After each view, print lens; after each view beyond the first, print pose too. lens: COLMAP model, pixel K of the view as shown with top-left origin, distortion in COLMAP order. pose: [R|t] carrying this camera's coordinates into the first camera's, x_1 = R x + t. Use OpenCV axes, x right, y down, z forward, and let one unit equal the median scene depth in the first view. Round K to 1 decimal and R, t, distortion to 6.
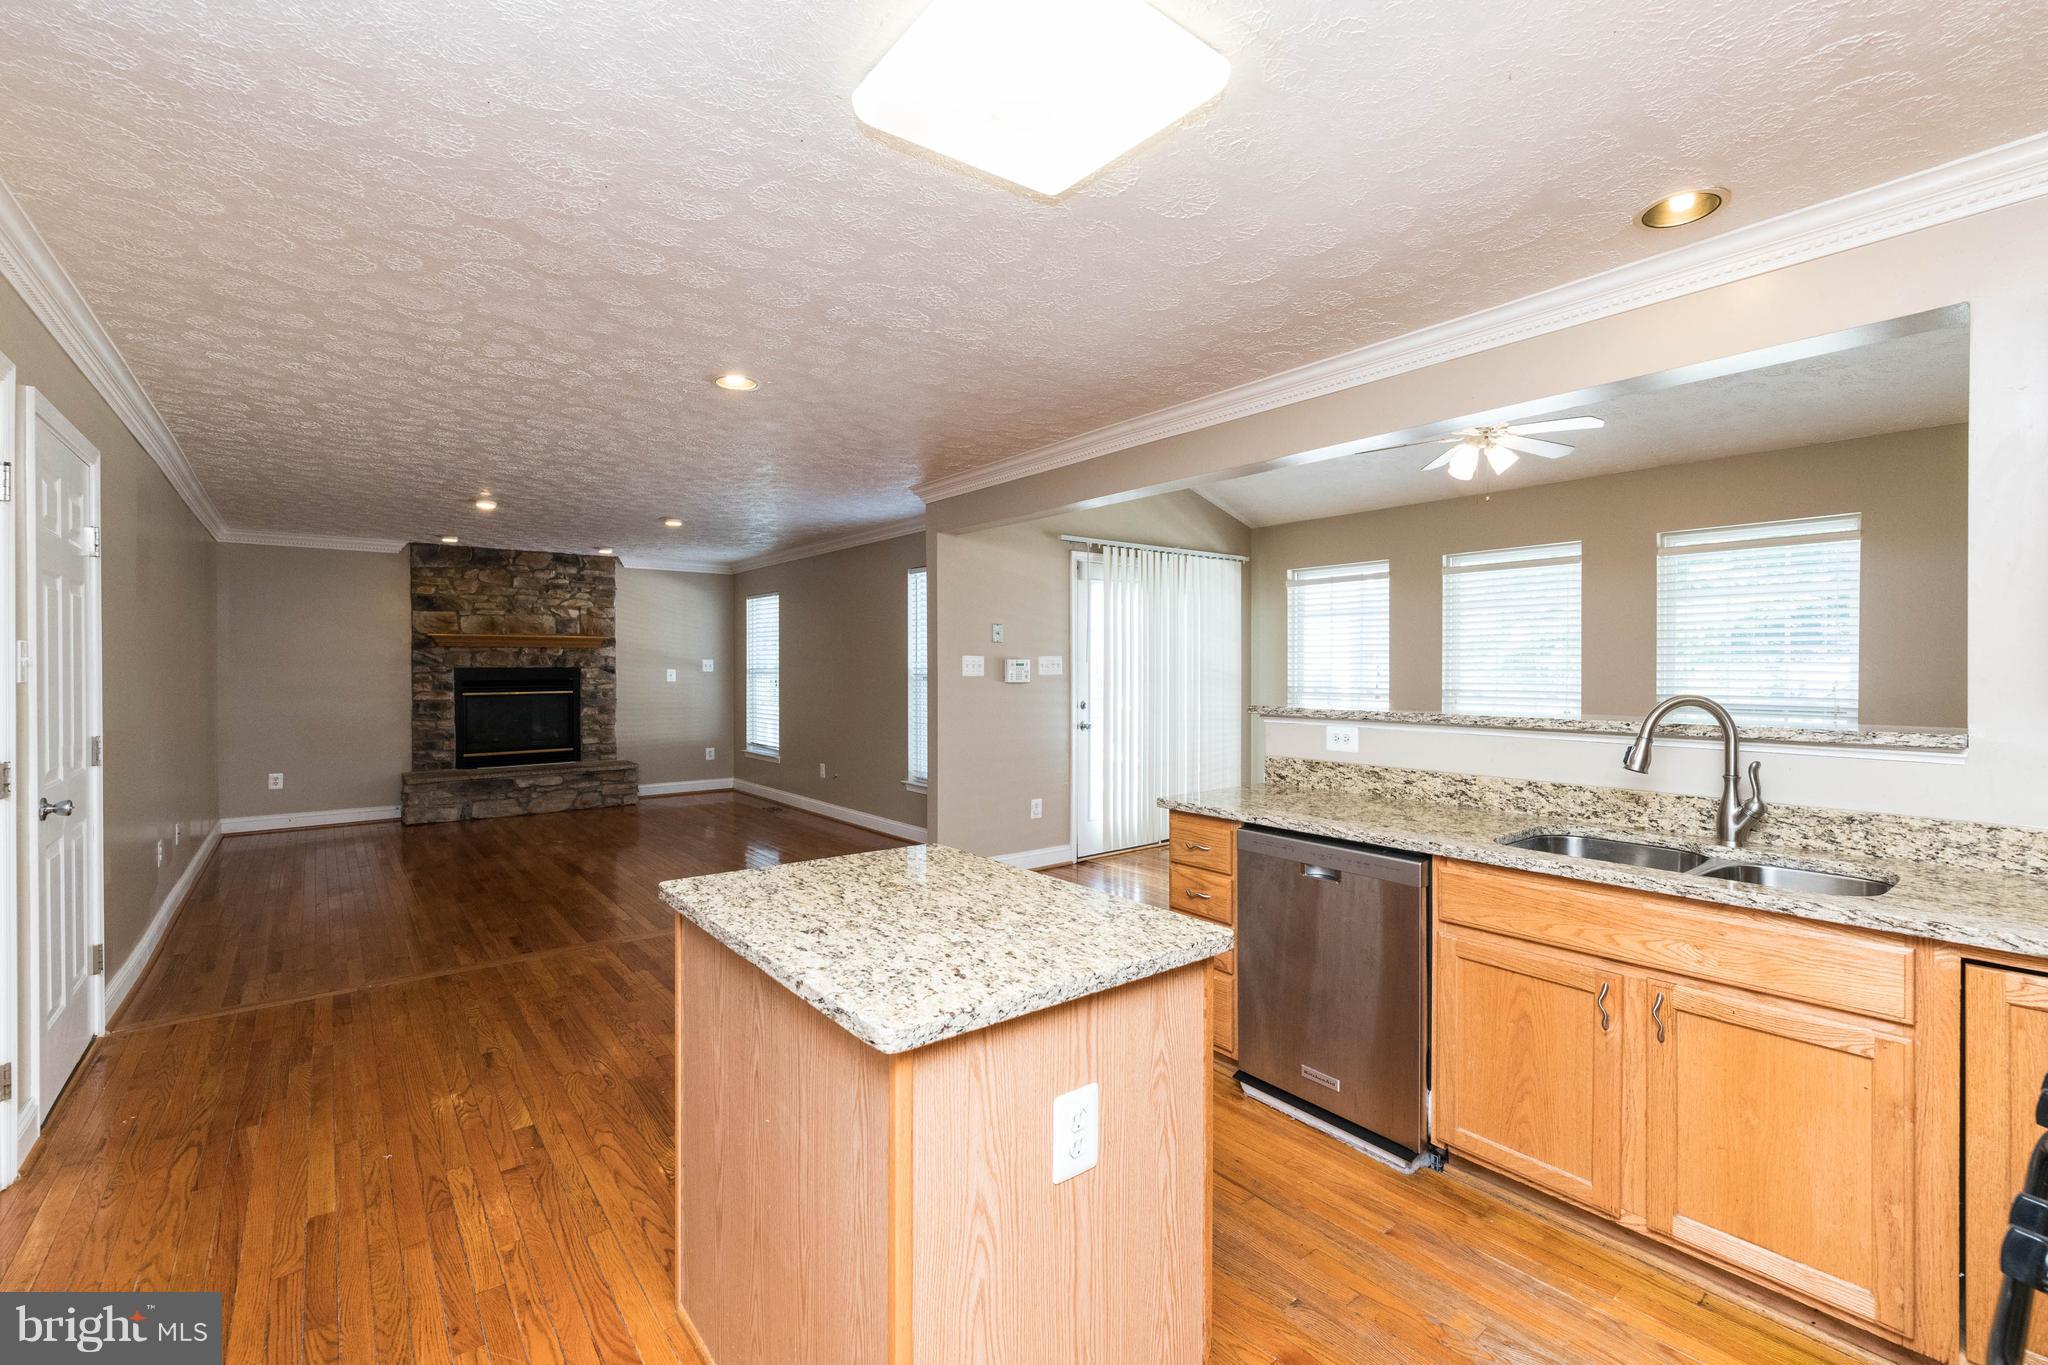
lens RADIAL K [[881.2, 0, 1024.9], [0, 881.2, 669.7], [0, 0, 1]] dist [0.001785, -0.000695]
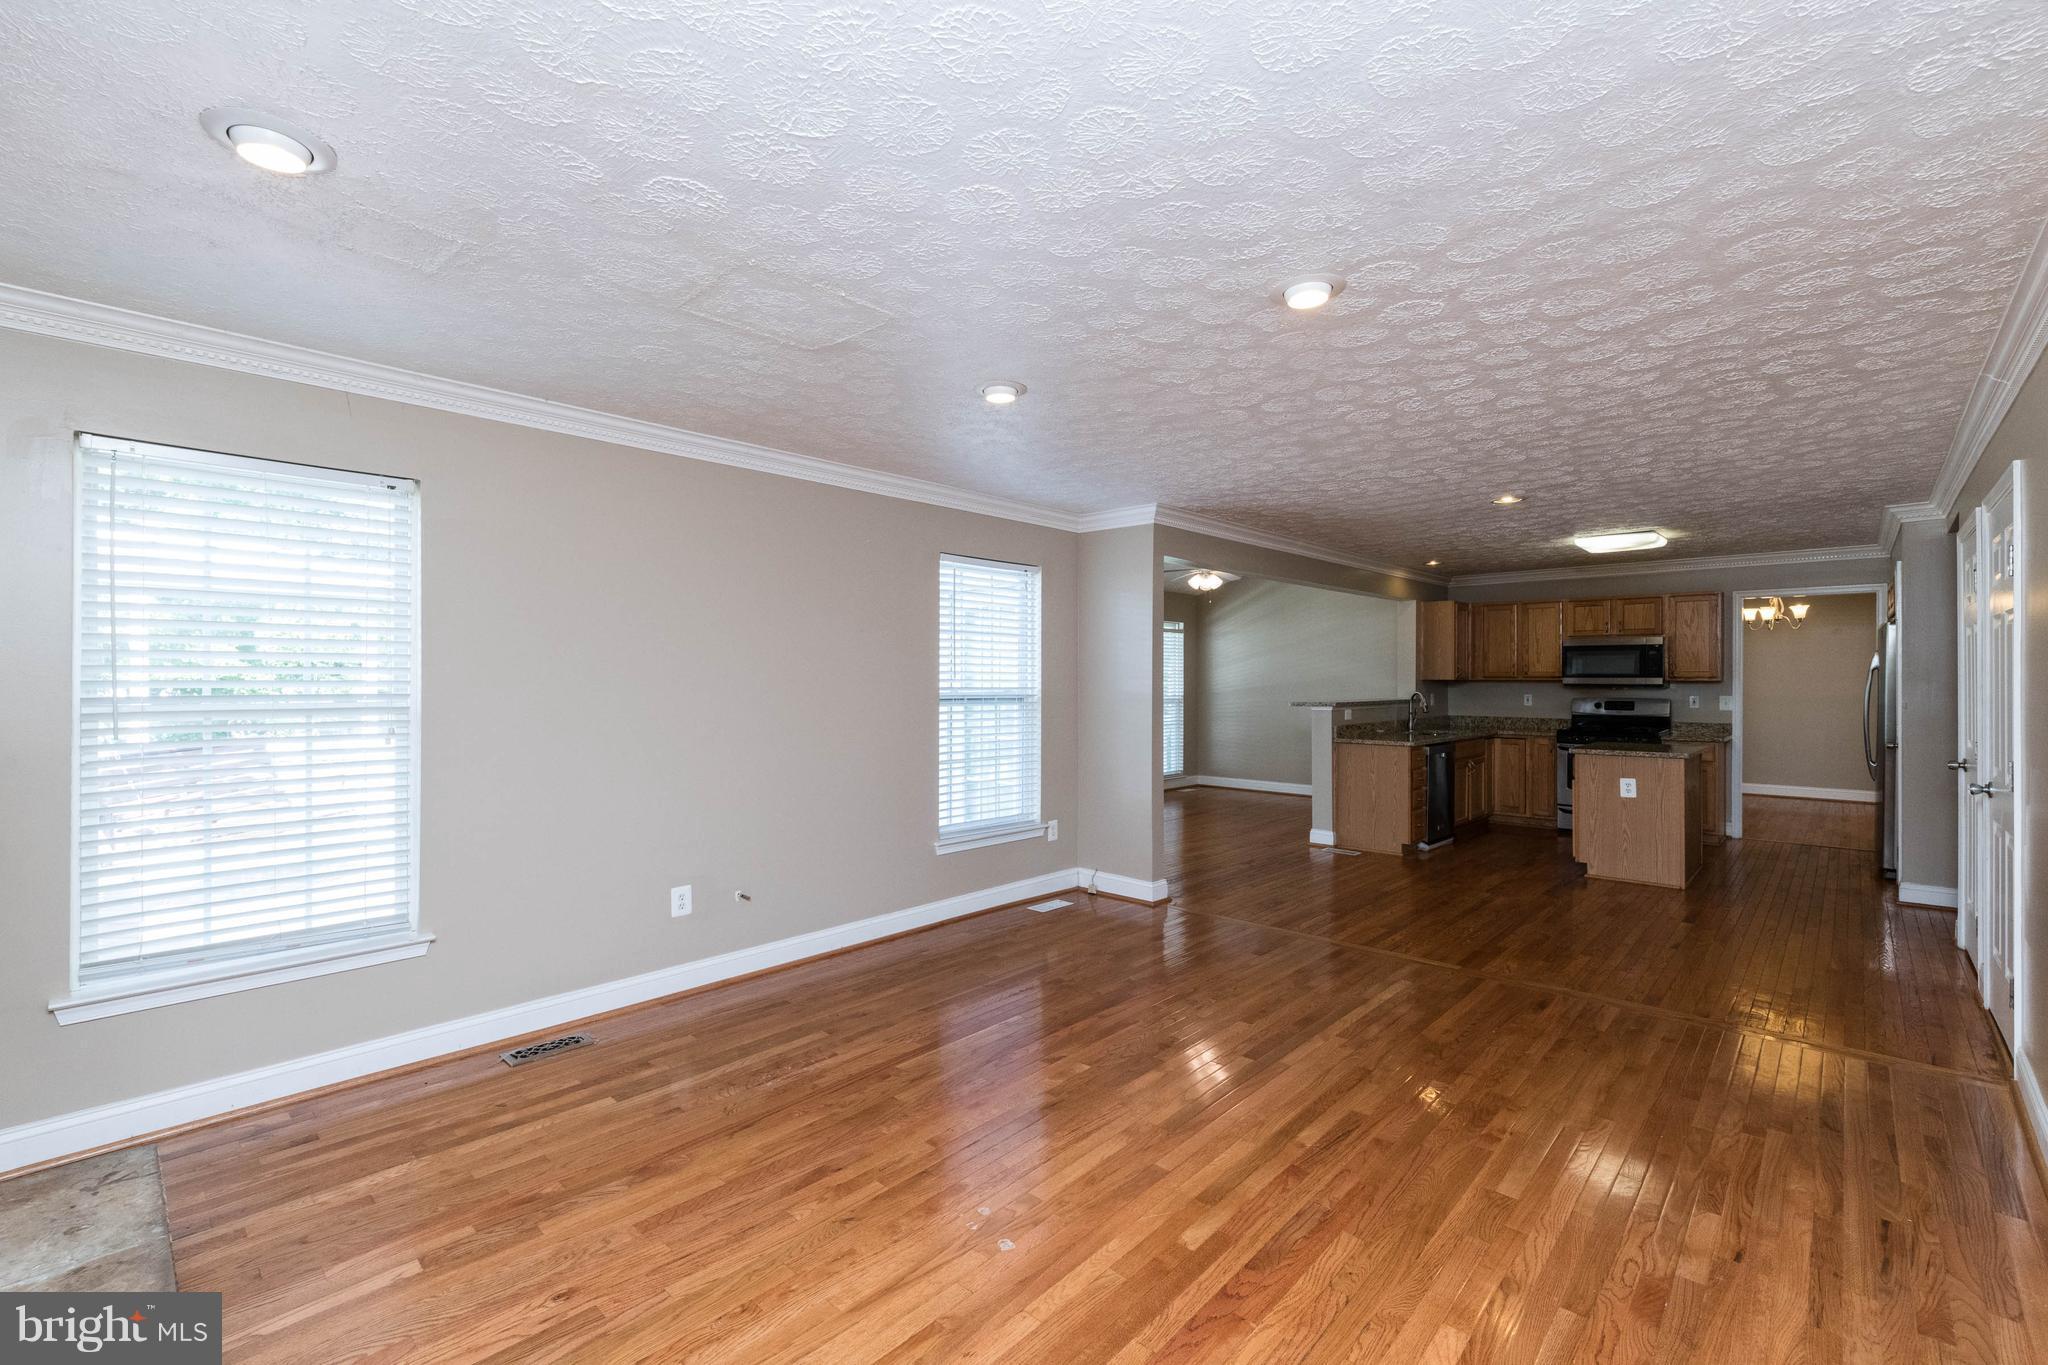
lens RADIAL K [[881.2, 0, 1023.2], [0, 881.2, 682.0], [0, 0, 1]] dist [0.001785, -0.000695]
pose [[-0.143268, -0.002463, 0.989681, -0.587930], [0.005596, 0.999979, 0.003299, -0.006413], [-0.989668, 0.006011, -0.143251, 0.702515]]
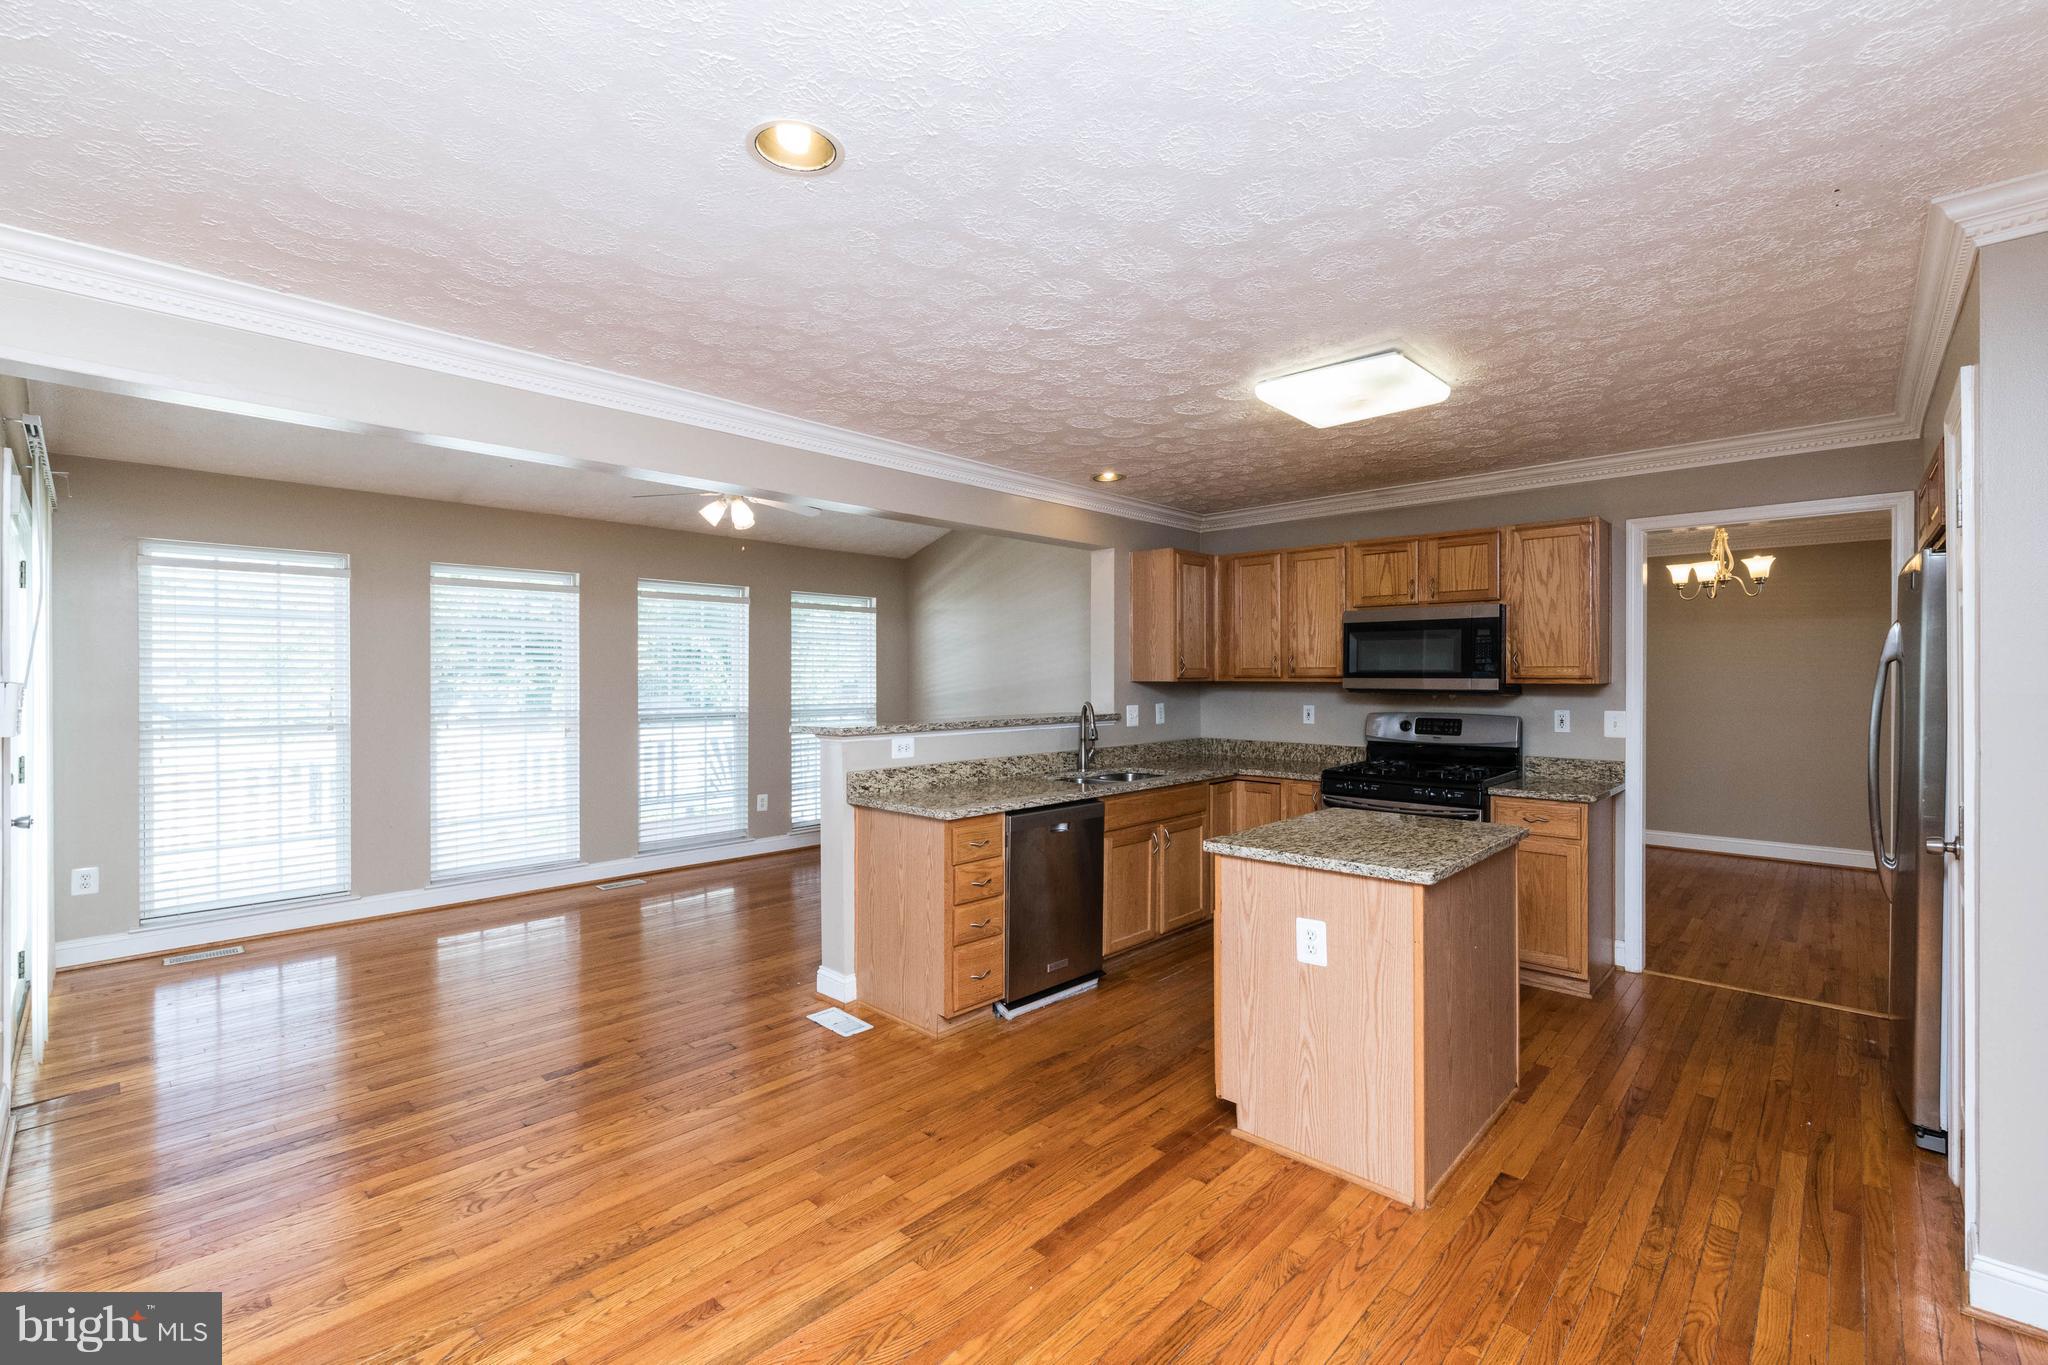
lens RADIAL K [[881.2, 0, 1025.9], [0, 881.2, 682.2], [0, 0, 1]] dist [0.001785, -0.000695]
pose [[-0.146084, -0.004787, 0.989261, -0.289180], [0.006708, 0.999961, 0.005829, -0.006658], [-0.989250, 0.007487, -0.146046, 0.324349]]
